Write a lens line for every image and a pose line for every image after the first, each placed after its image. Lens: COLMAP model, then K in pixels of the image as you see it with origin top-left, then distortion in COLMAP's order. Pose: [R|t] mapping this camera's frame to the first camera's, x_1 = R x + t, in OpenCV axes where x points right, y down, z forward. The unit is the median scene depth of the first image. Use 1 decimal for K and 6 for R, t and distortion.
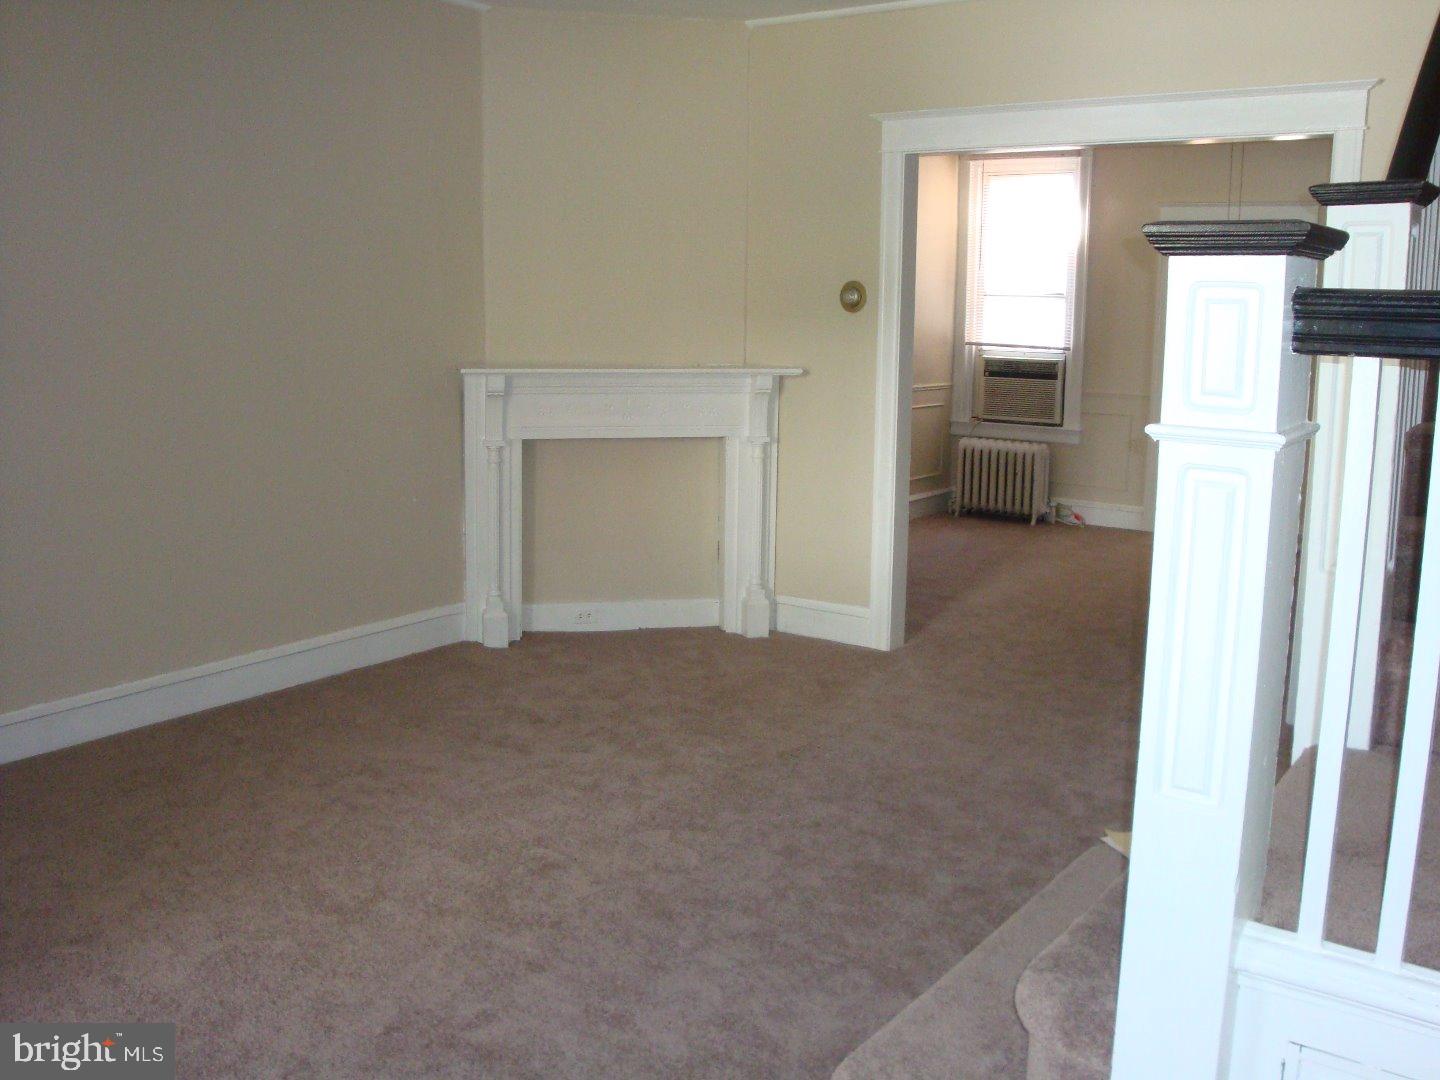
lens RADIAL K [[1283.4, 0, 720.0], [0, 1283.4, 540.0], [0, 0, 1]] dist [-0.160686, 0.148433]
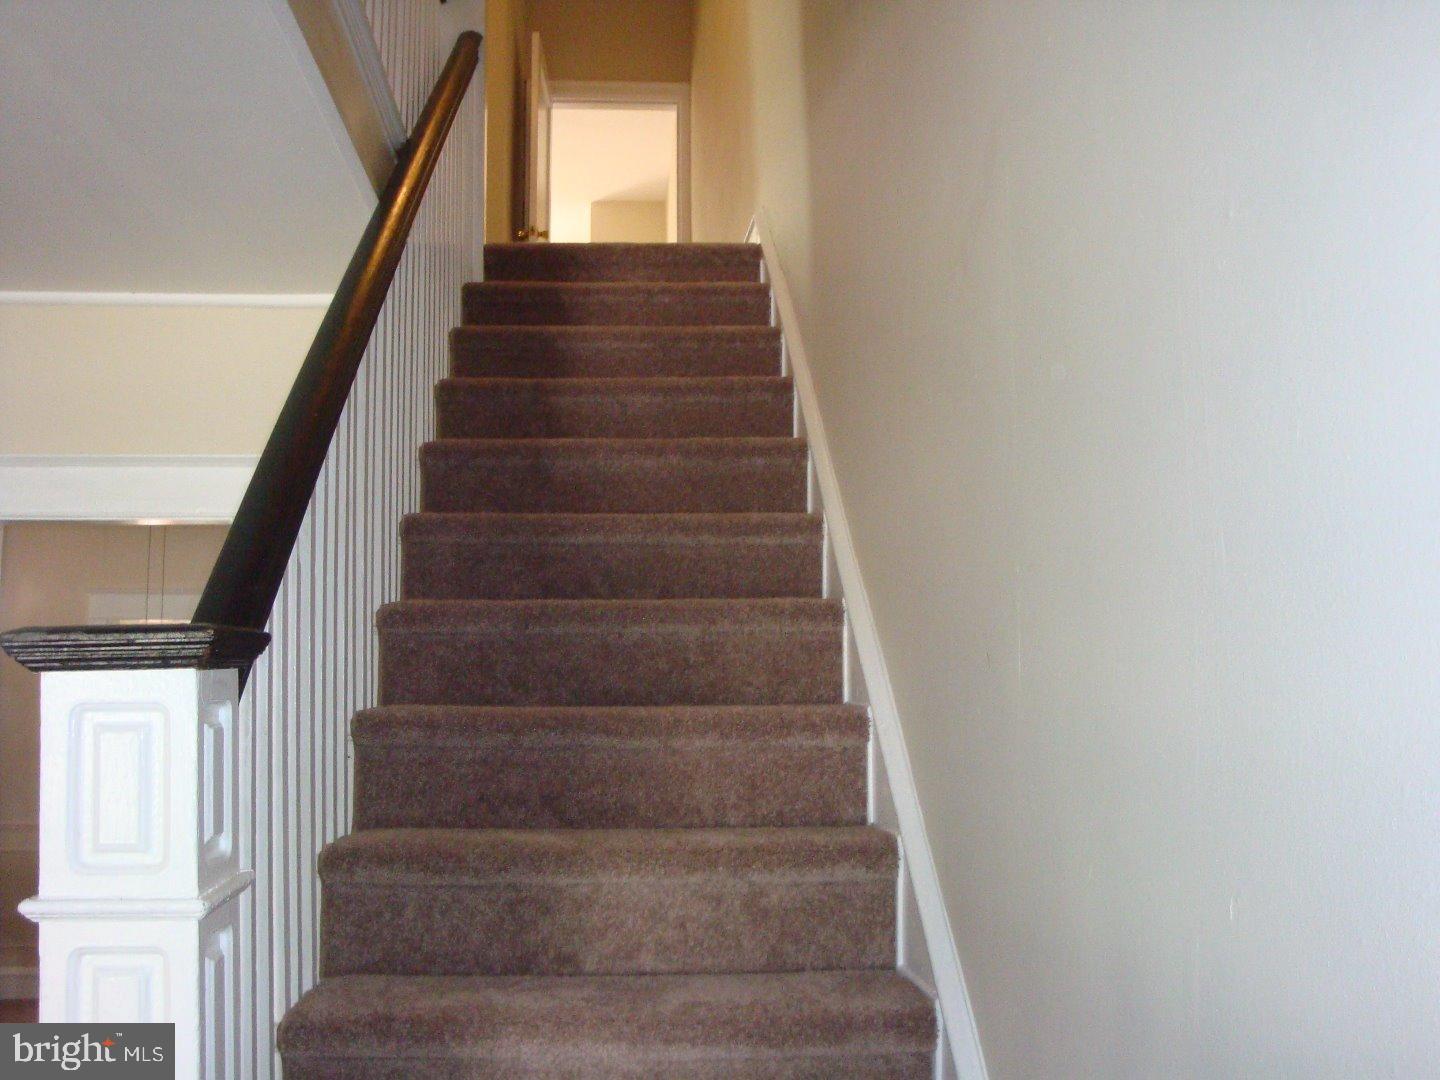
lens RADIAL K [[1283.4, 0, 720.0], [0, 1283.4, 540.0], [0, 0, 1]] dist [-0.160686, 0.148433]
pose [[0.730658, 0.058338, 0.680247, 0.148794], [0.143105, 0.961125, -0.236137, -0.070051], [-0.667578, 0.269882, 0.693904, 0.198749]]
